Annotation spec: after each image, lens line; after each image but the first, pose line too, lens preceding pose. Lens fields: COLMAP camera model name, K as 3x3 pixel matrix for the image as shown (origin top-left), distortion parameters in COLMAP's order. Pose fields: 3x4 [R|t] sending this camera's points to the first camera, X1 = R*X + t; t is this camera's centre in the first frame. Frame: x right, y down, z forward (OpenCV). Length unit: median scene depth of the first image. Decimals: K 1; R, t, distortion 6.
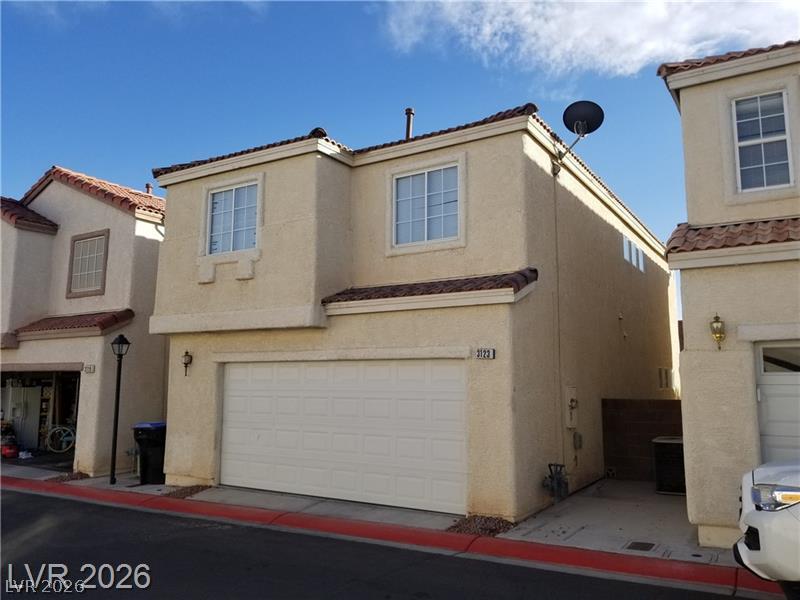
lens RADIAL K [[622.6, 0, 402.3], [0, 622.6, 302.4], [0, 0, 1]] dist [0.026270, -0.013012]
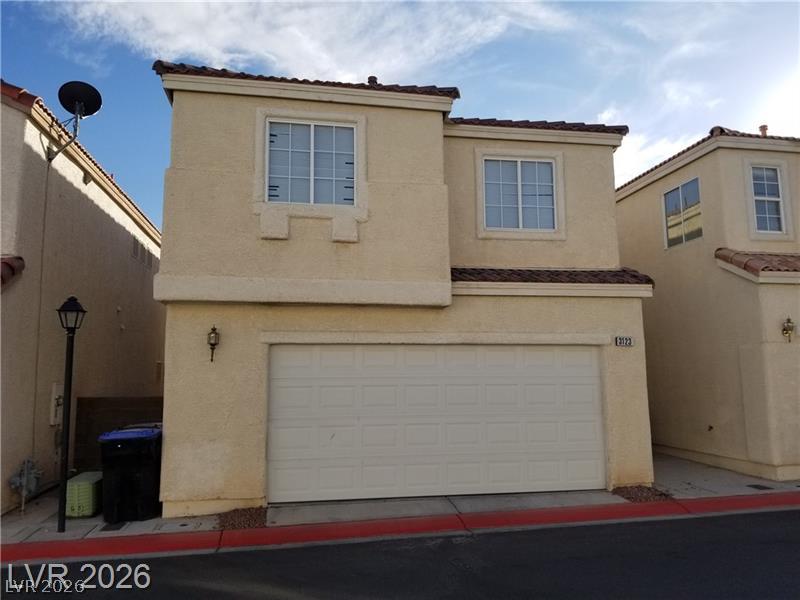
lens RADIAL K [[622.6, 0, 402.5], [0, 622.6, 294.4], [0, 0, 1]] dist [0.026270, -0.013012]
pose [[0.743527, 0.072012, 0.664818, -0.755835], [-0.075898, 0.996848, -0.023093, 0.045382], [-0.664385, -0.033288, 0.746649, 0.355349]]
